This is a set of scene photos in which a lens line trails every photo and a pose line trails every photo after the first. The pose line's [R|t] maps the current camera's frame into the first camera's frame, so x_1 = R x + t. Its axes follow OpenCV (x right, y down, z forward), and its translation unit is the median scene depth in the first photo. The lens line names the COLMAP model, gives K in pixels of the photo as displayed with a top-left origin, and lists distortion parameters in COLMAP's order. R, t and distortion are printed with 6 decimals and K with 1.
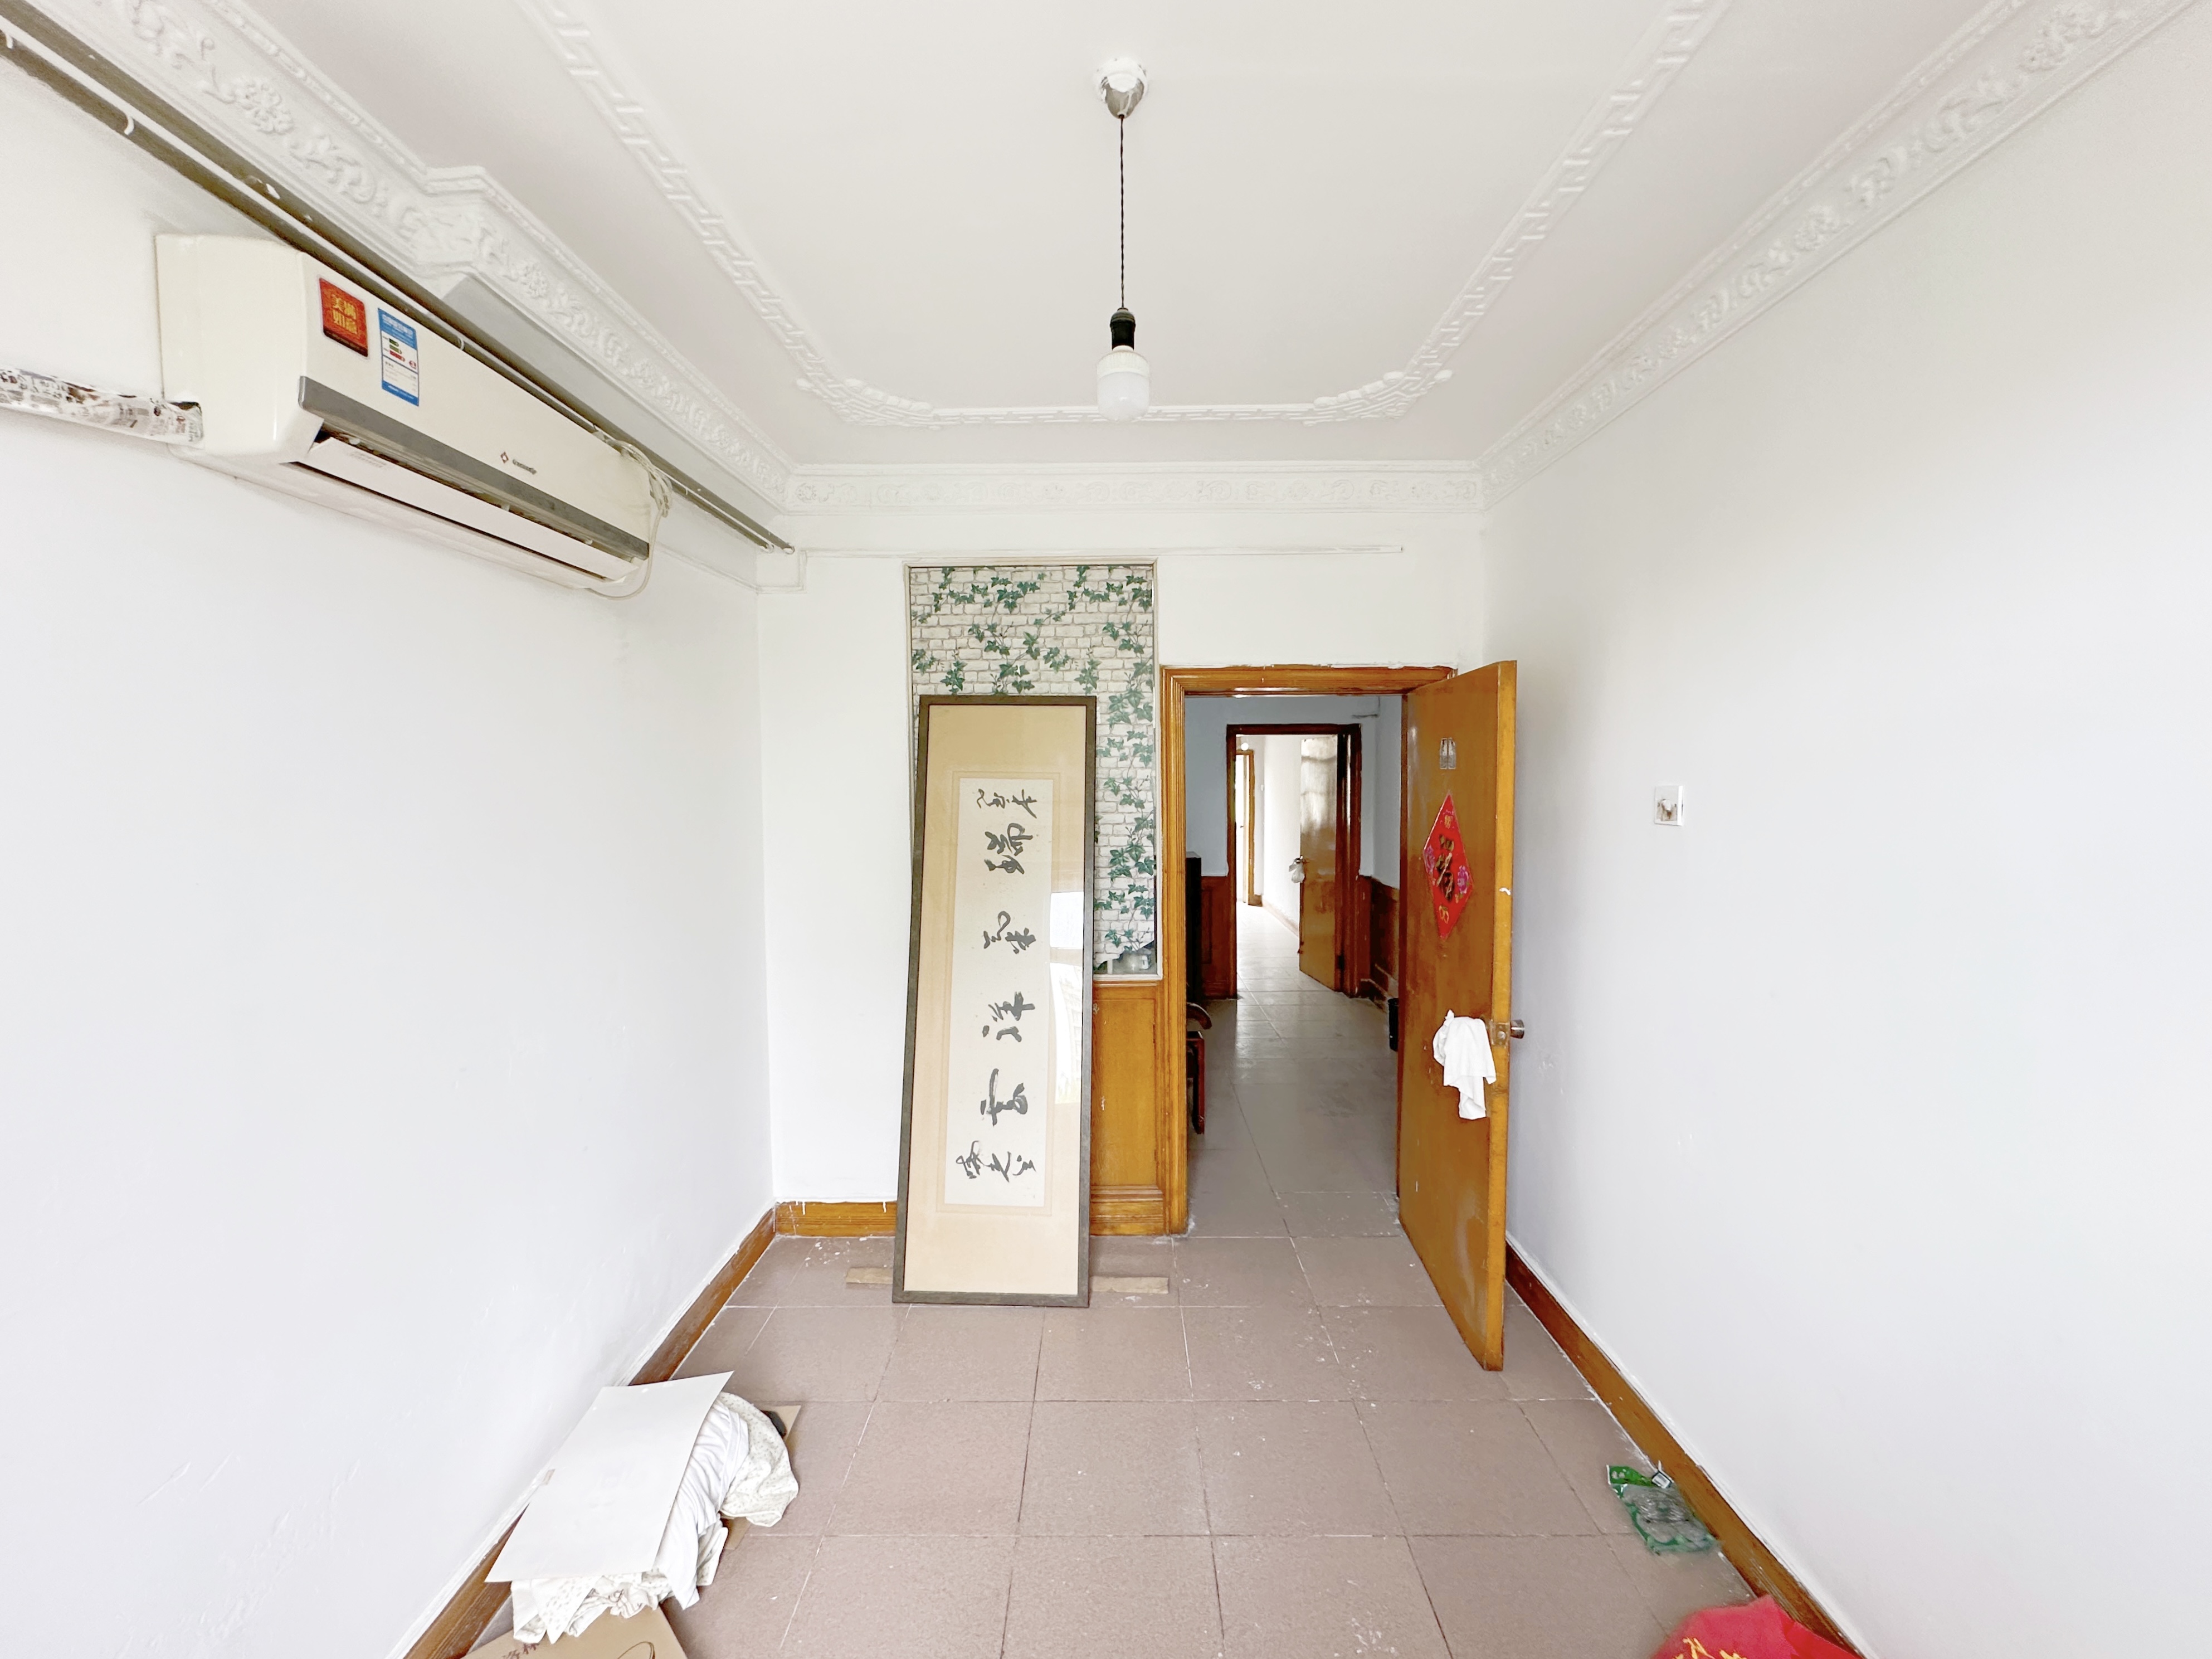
lens RADIAL K [[881.3, 0, 1102.0], [0, 881.3, 823.7], [0, 0, 1]] dist [-0.000282, 0.000039]
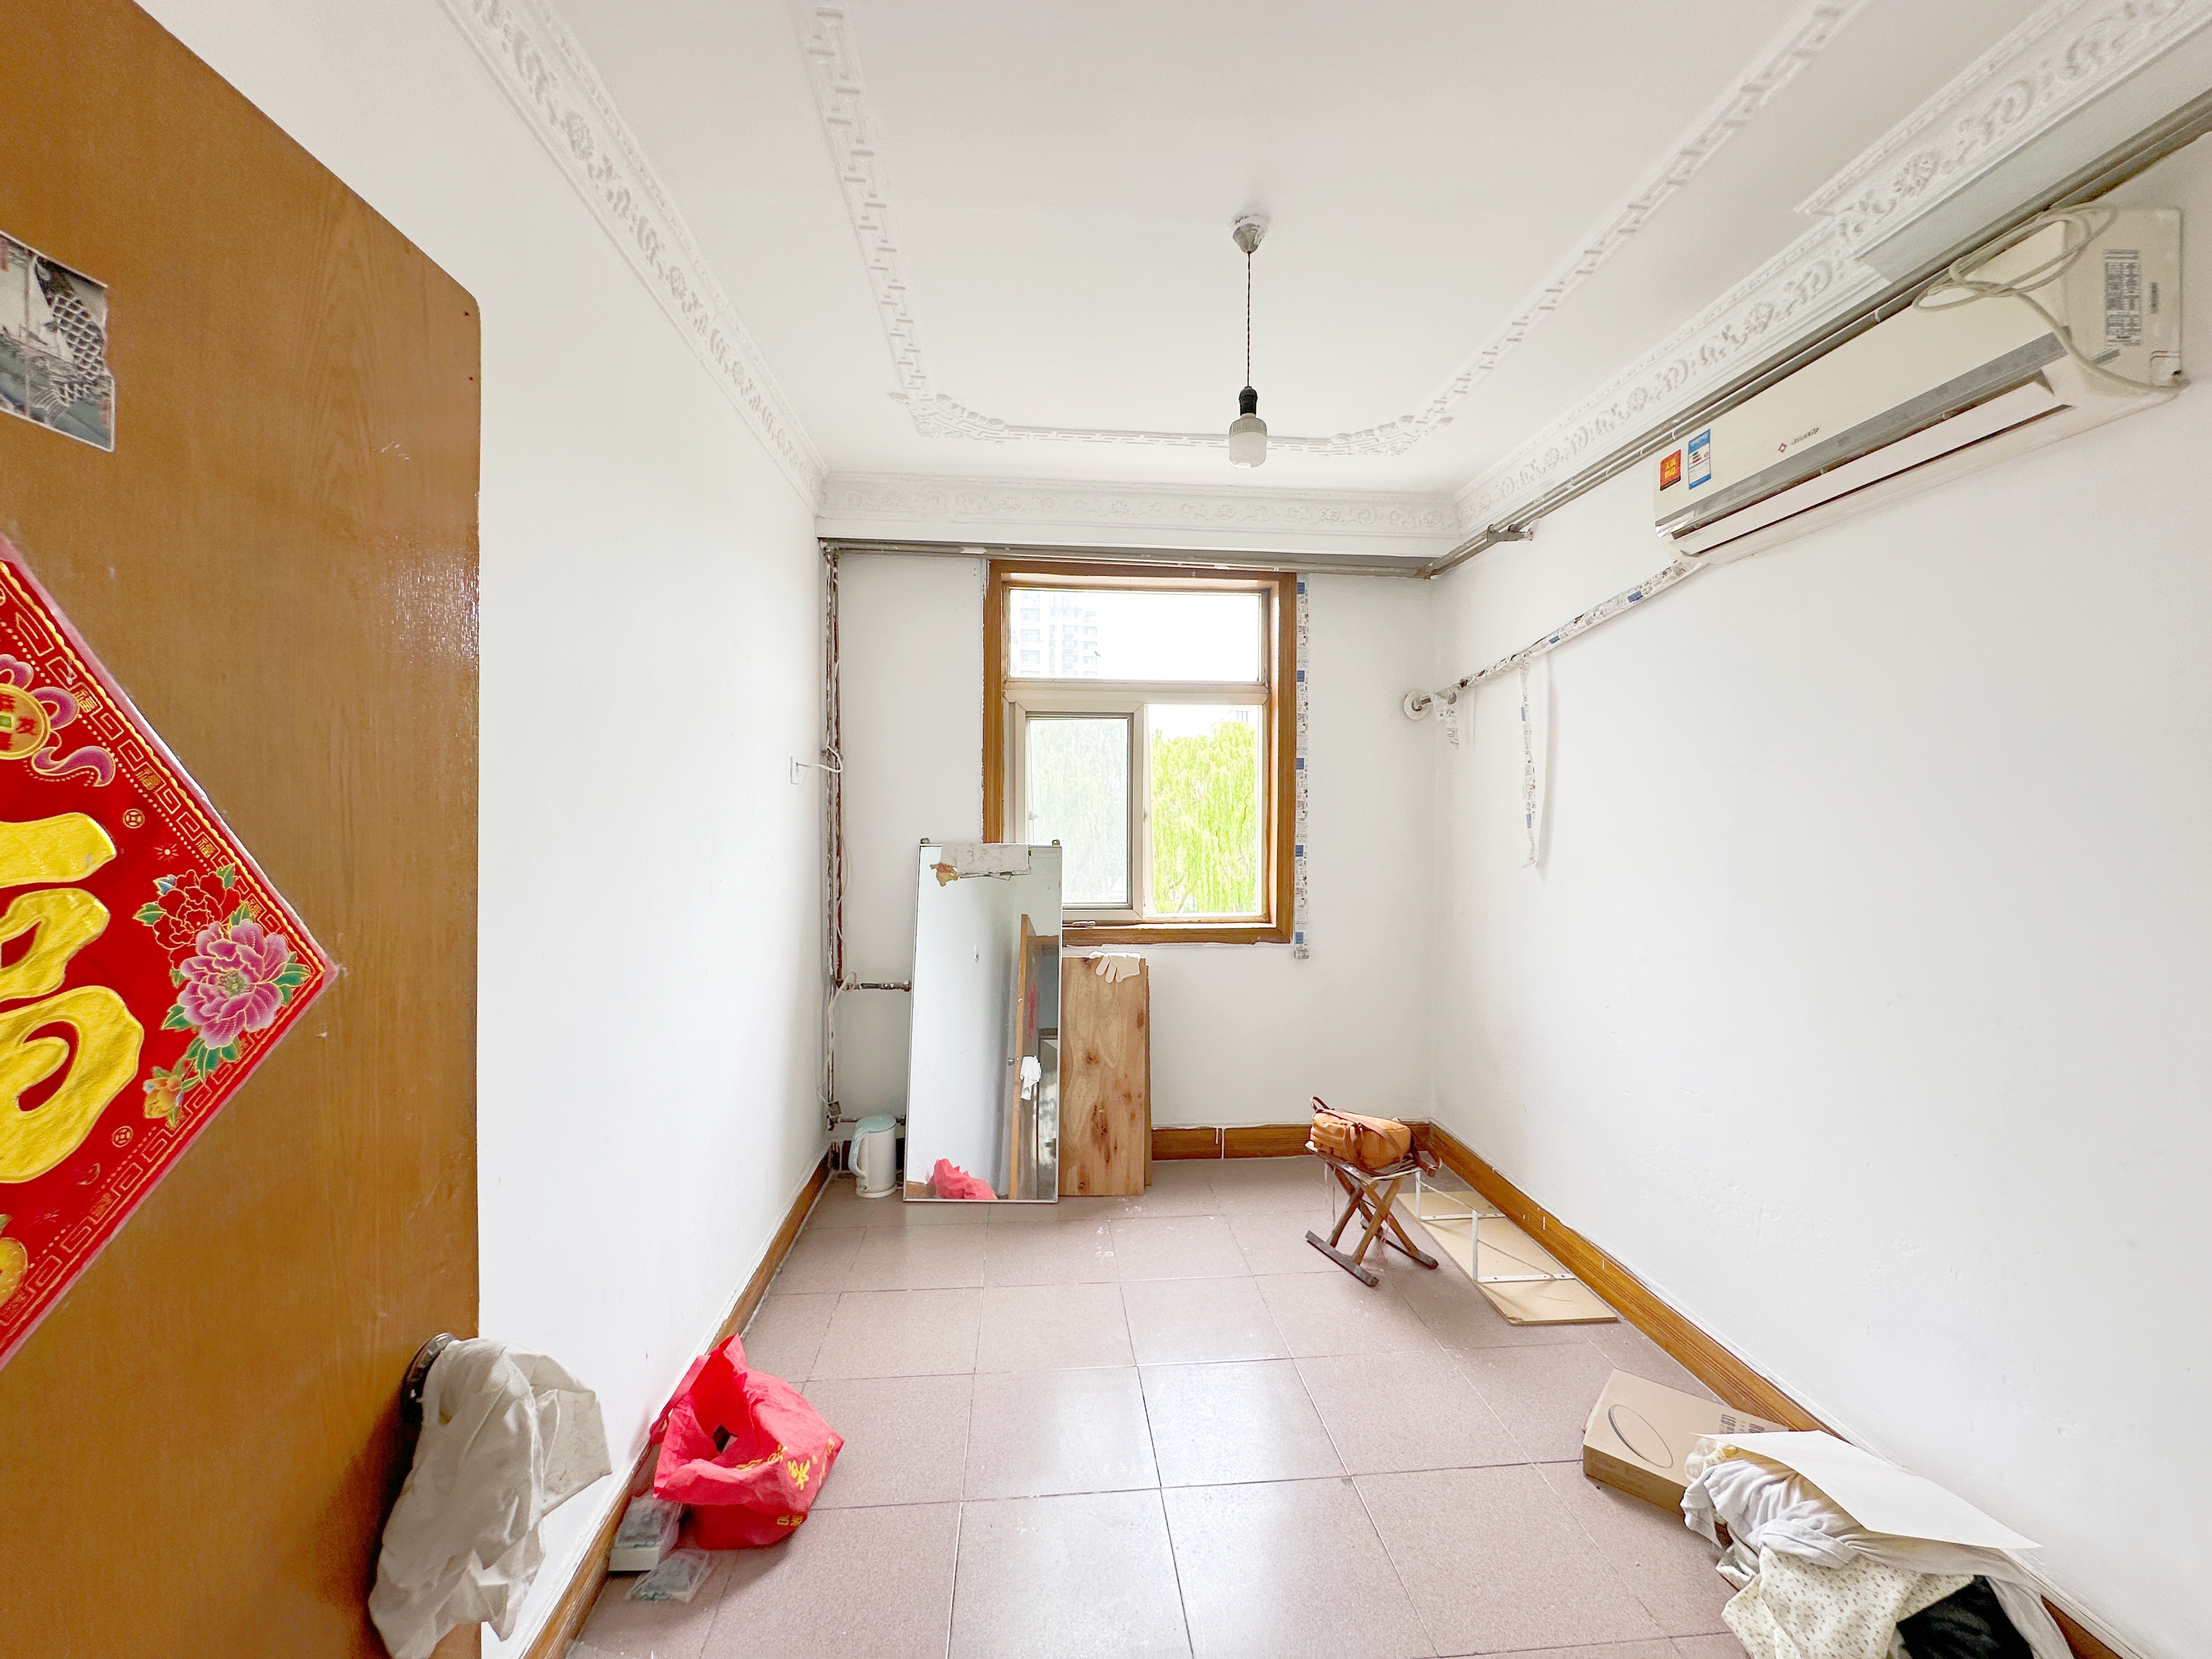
lens RADIAL K [[881.2, 0, 1102.0], [0, 881.2, 823.7], [0, 0, 1]] dist [-0.000282, 0.000039]
pose [[-0.993517, -0.001668, -0.113670, 0.425020], [-0.008069, 0.998405, 0.055876, 0.032705], [0.113396, 0.056430, -0.991946, 2.481403]]
